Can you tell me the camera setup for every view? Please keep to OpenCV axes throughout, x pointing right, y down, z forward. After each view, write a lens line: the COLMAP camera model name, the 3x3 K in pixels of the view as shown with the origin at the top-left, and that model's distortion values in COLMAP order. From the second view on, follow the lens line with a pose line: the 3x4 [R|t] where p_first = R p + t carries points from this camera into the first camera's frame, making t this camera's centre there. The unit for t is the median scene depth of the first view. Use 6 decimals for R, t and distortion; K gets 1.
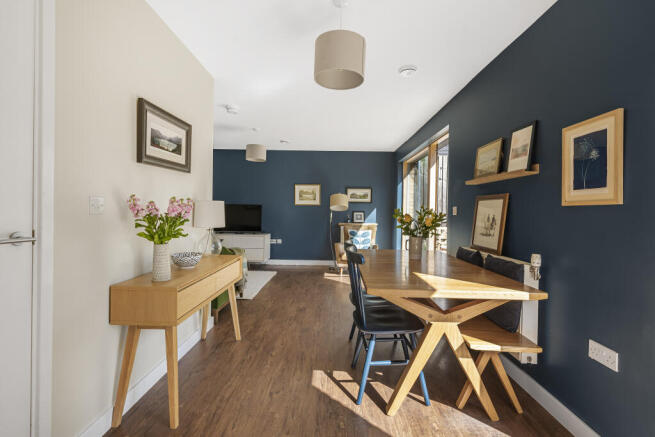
lens RADIAL K [[288.7, 0, 315.2], [0, 288.7, 211.1], [0, 0, 1]] dist [-0.000375, 0.000963]
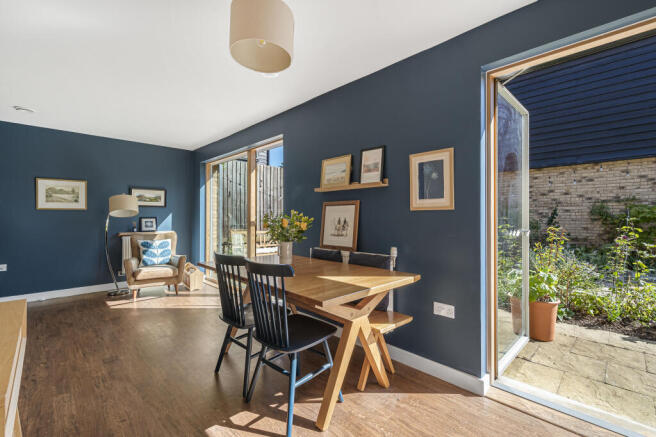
lens RADIAL K [[289.2, 0, 330.3], [0, 289.2, 213.2], [0, 0, 1]] dist [-0.000375, 0.000963]
pose [[0.694972, -0.005923, 0.719012, -0.286952], [0.012612, 0.999913, -0.003954, -0.003265], [-0.718926, 0.011816, 0.694986, 0.219663]]
